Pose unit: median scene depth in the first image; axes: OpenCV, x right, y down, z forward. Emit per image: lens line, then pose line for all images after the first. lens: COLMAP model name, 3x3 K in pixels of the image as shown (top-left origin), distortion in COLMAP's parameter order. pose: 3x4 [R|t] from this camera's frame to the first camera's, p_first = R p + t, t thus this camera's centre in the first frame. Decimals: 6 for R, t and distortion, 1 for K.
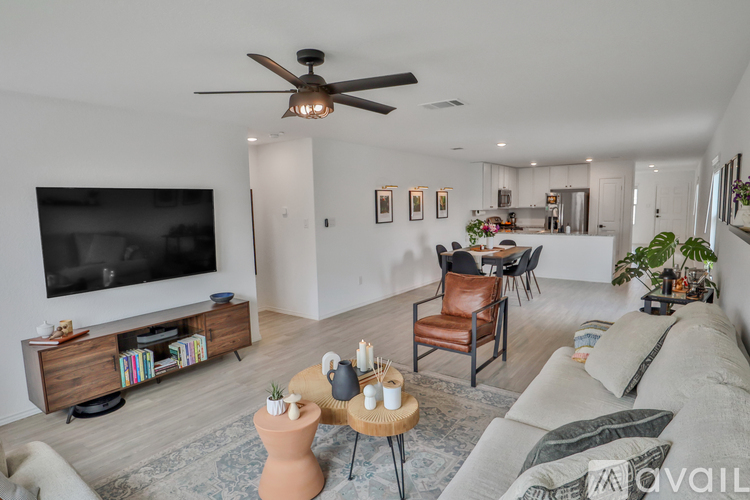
lens RADIAL K [[438.7, 0, 375.1], [0, 438.7, 250.9], [0, 0, 1]] dist [-0.042631, -0.000148]
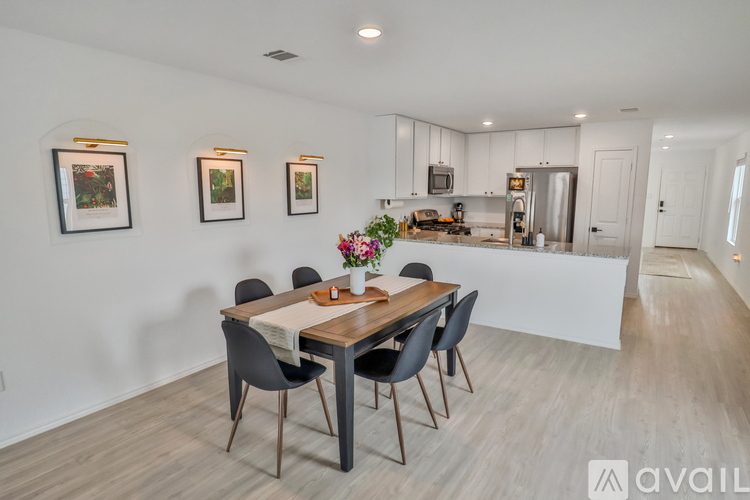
lens RADIAL K [[438.7, 0, 375.3], [0, 438.7, 251.9], [0, 0, 1]] dist [-0.042631, -0.000148]
pose [[0.998599, 0.013696, 0.051120, 0.180279], [-0.015772, 0.999058, 0.040430, -0.044681], [-0.050519, -0.041180, 0.997874, 0.400077]]
